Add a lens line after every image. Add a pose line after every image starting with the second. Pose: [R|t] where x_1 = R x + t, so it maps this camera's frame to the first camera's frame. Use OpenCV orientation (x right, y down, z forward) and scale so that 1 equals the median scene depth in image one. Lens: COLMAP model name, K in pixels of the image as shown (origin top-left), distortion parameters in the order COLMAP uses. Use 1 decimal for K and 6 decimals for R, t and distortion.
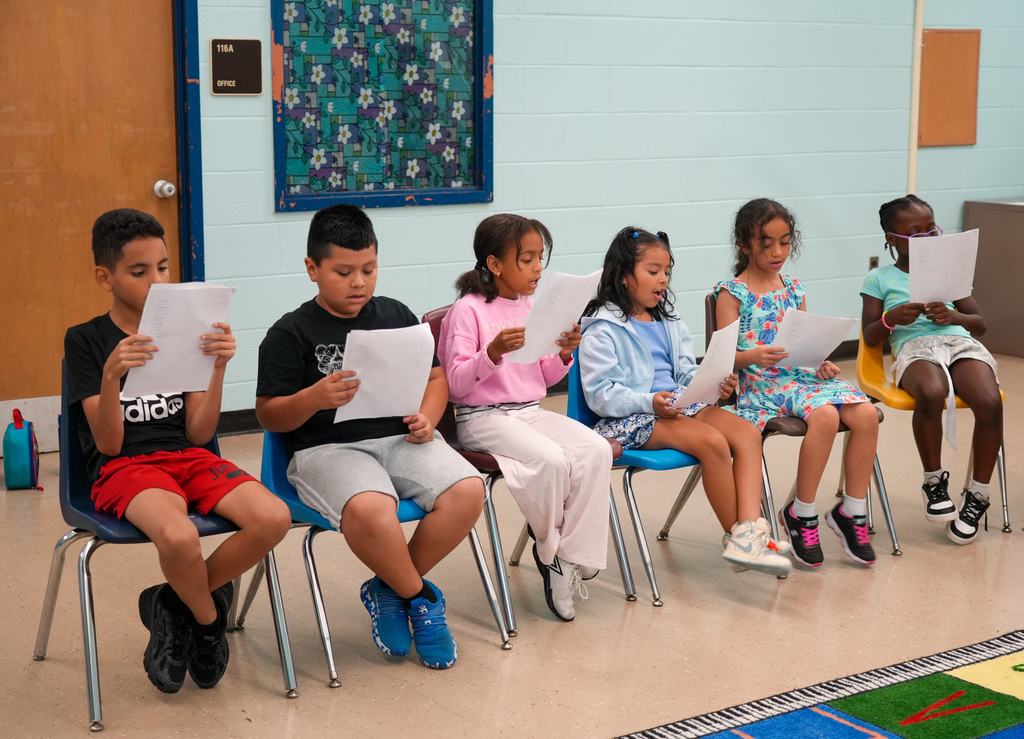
lens RADIAL K [[1712.4, 0, 512.0], [0, 1712.4, 369.5], [0, 0, 1]] dist [-0.022387, 0.074548]
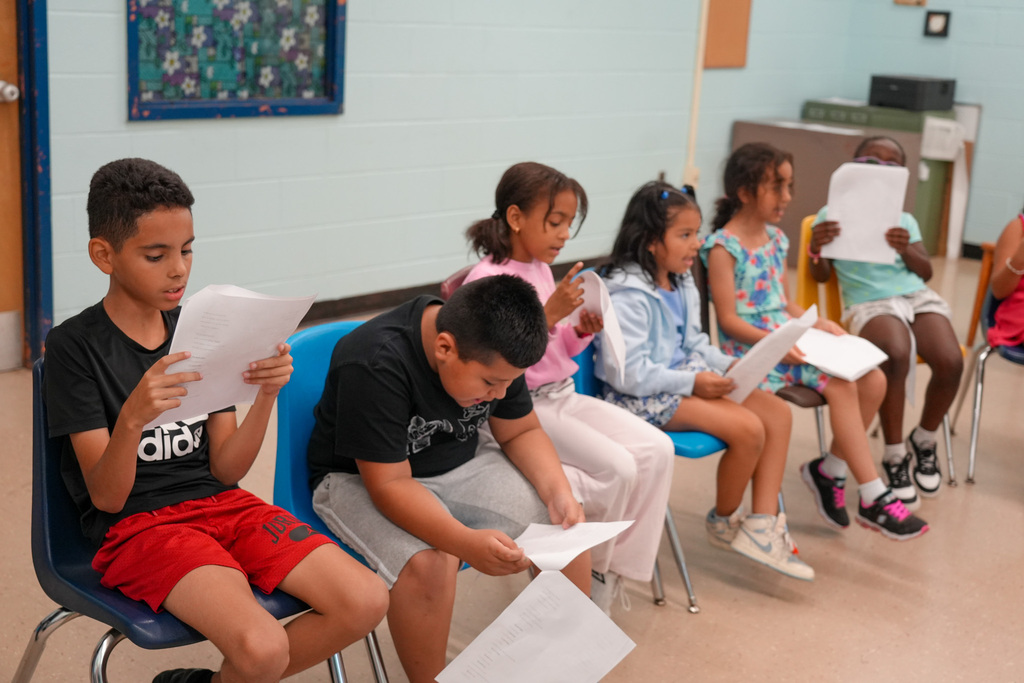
lens RADIAL K [[1403.9, 0, 512.0], [0, 1403.9, 341.5], [0, 0, 1]] dist [0.026273, 0.036744]
pose [[0.969537, -0.004576, 0.244902, -0.125525], [-0.016430, 0.996359, 0.083660, -0.041889], [-0.244393, -0.085135, 0.965932, 0.222169]]
